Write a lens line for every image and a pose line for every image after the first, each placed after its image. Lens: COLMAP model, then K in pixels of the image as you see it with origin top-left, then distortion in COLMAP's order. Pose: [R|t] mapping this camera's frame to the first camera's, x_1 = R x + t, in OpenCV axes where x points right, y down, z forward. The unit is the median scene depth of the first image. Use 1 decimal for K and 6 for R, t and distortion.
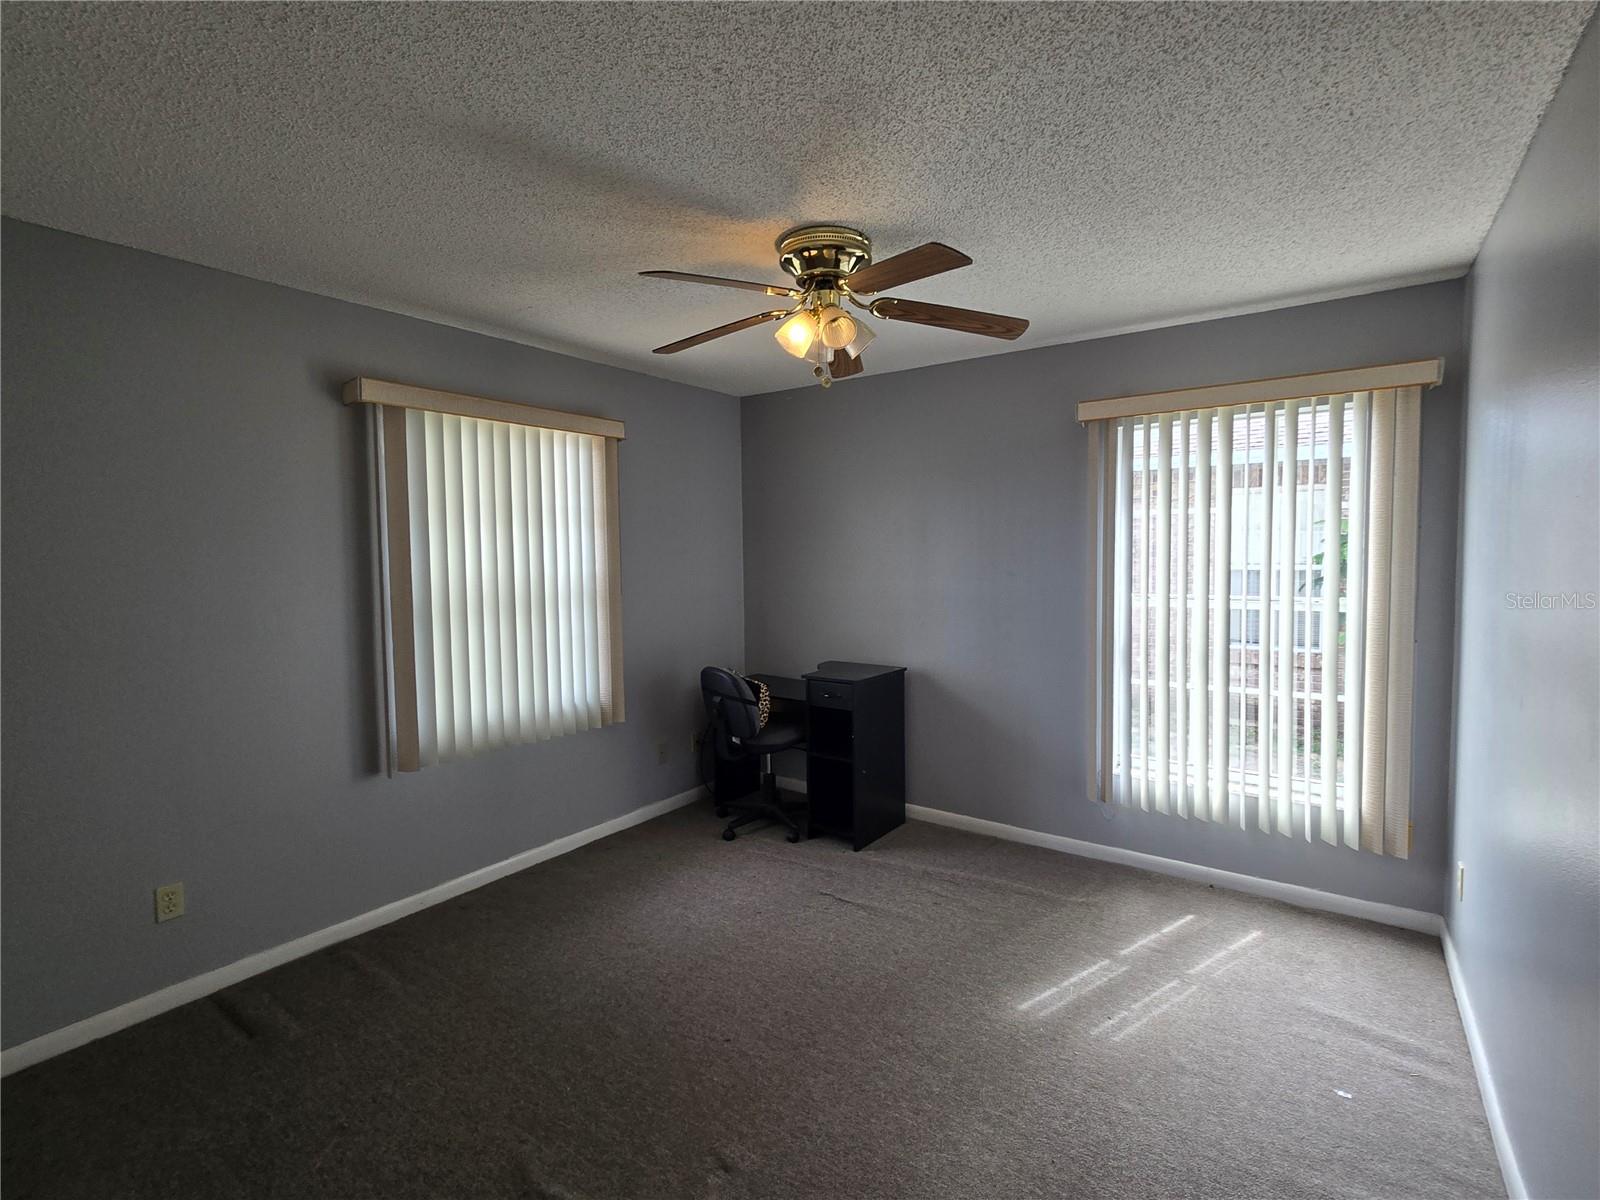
lens RADIAL K [[742.7, 0, 804.5], [0, 742.7, 598.6], [0, 0, 1]] dist [-0.008010, 0.001319]
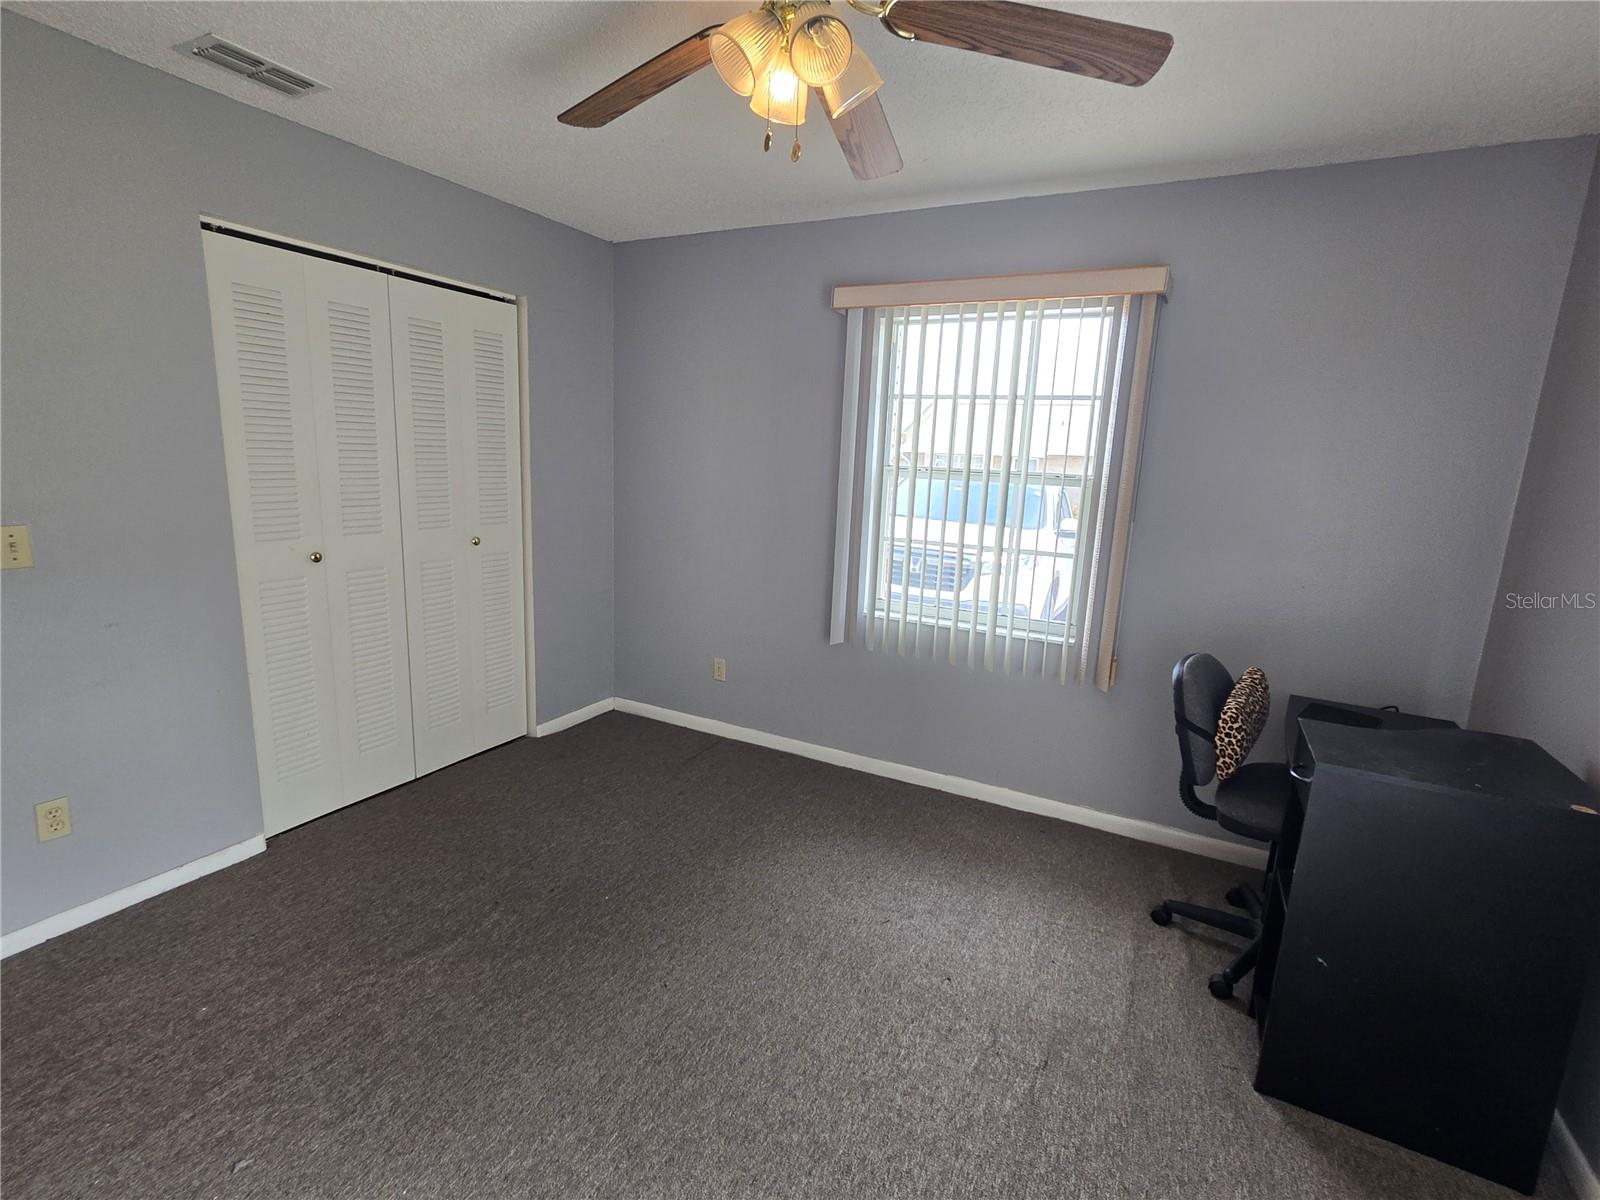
lens RADIAL K [[742.7, 0, 806.3], [0, 742.7, 604.3], [0, 0, 1]] dist [-0.008010, 0.001319]
pose [[0.138479, 0.217136, -0.966269, 0.490329], [-0.101788, 0.973623, 0.204201, -0.048801], [0.985121, 0.070077, 0.156928, 0.686672]]
